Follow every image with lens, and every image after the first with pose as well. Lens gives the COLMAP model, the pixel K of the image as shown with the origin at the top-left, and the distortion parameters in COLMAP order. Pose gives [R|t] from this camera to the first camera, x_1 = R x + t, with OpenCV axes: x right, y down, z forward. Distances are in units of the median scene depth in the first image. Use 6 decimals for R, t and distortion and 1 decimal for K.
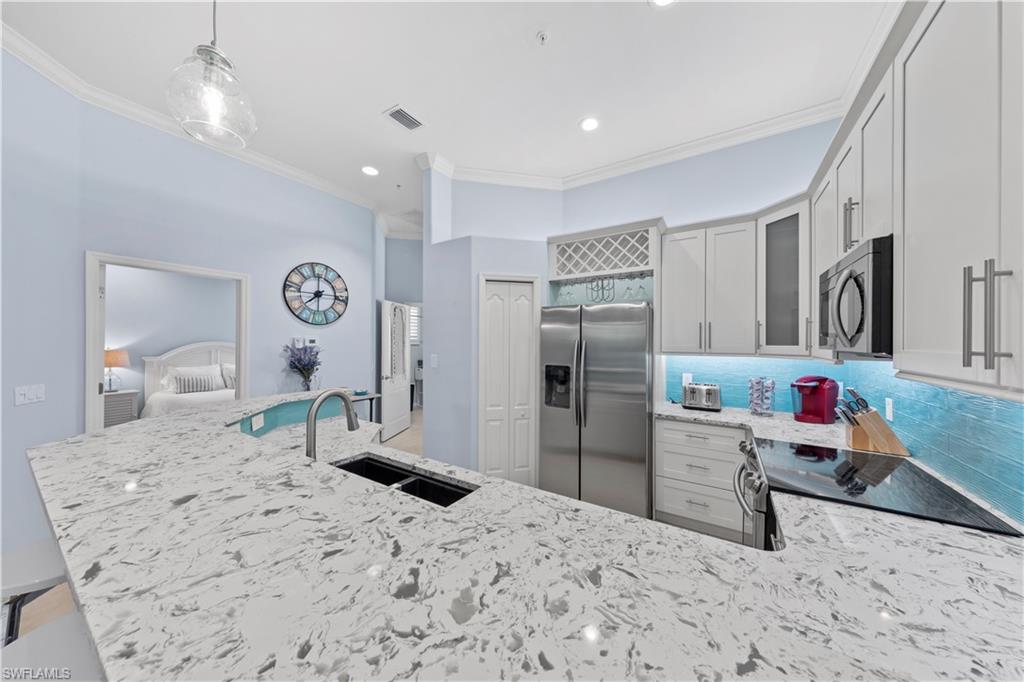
lens RADIAL K [[341.5, 0, 509.3], [0, 341.5, 338.9], [0, 0, 1]] dist [0.006215, -0.000148]
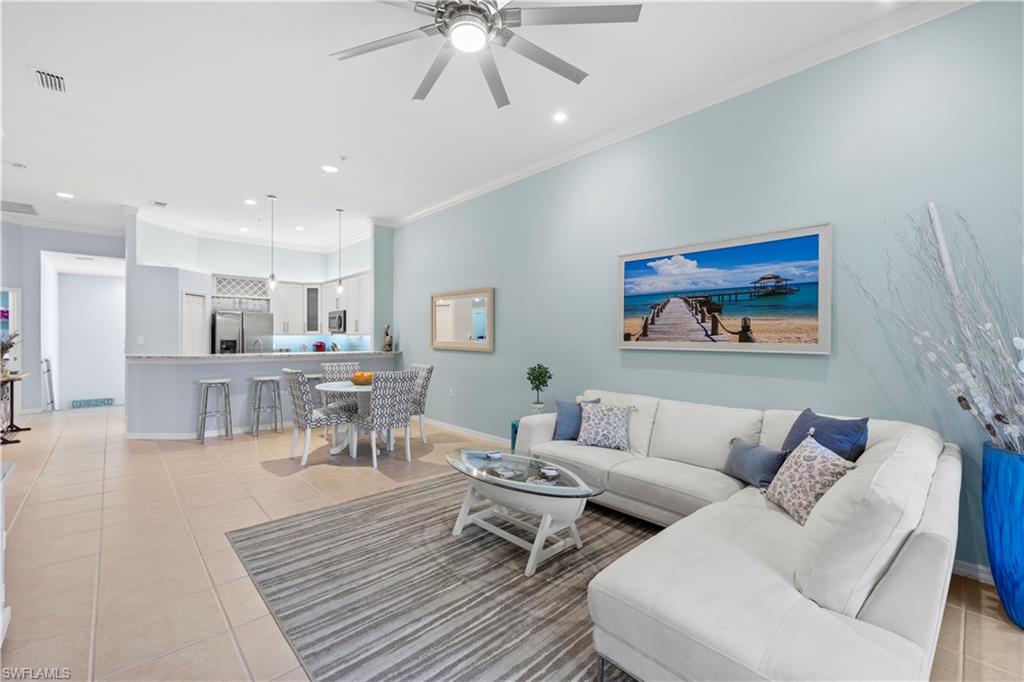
lens RADIAL K [[431.2, 0, 512.0], [0, 431.2, 336.2], [0, 0, 1]] dist [0.003879, -0.000525]
pose [[0.256805, -0.001847, 0.966461, -1.758835], [-0.012412, 0.999909, 0.005209, 0.016477], [-0.966383, -0.013334, 0.256759, -1.204738]]
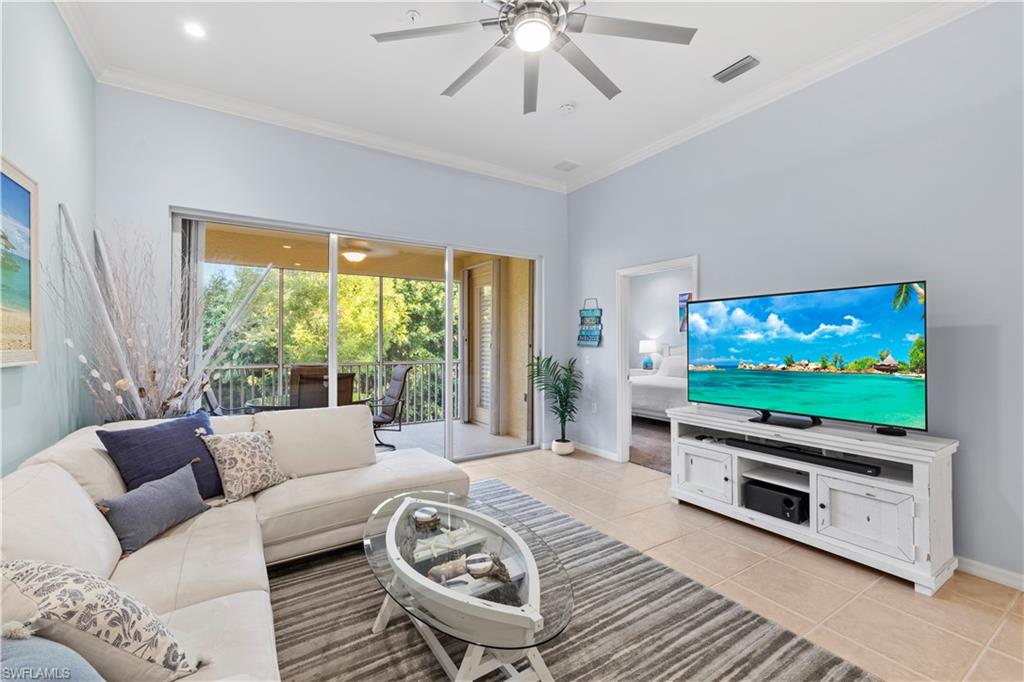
lens RADIAL K [[431.2, 0, 515.2], [0, 431.2, 337.9], [0, 0, 1]] dist [0.003879, -0.000525]
pose [[-0.417765, -0.008863, -0.908512, -0.441588], [0.008881, 0.999865, -0.013838, 0.027063], [0.908512, -0.013850, -0.417630, -0.684469]]
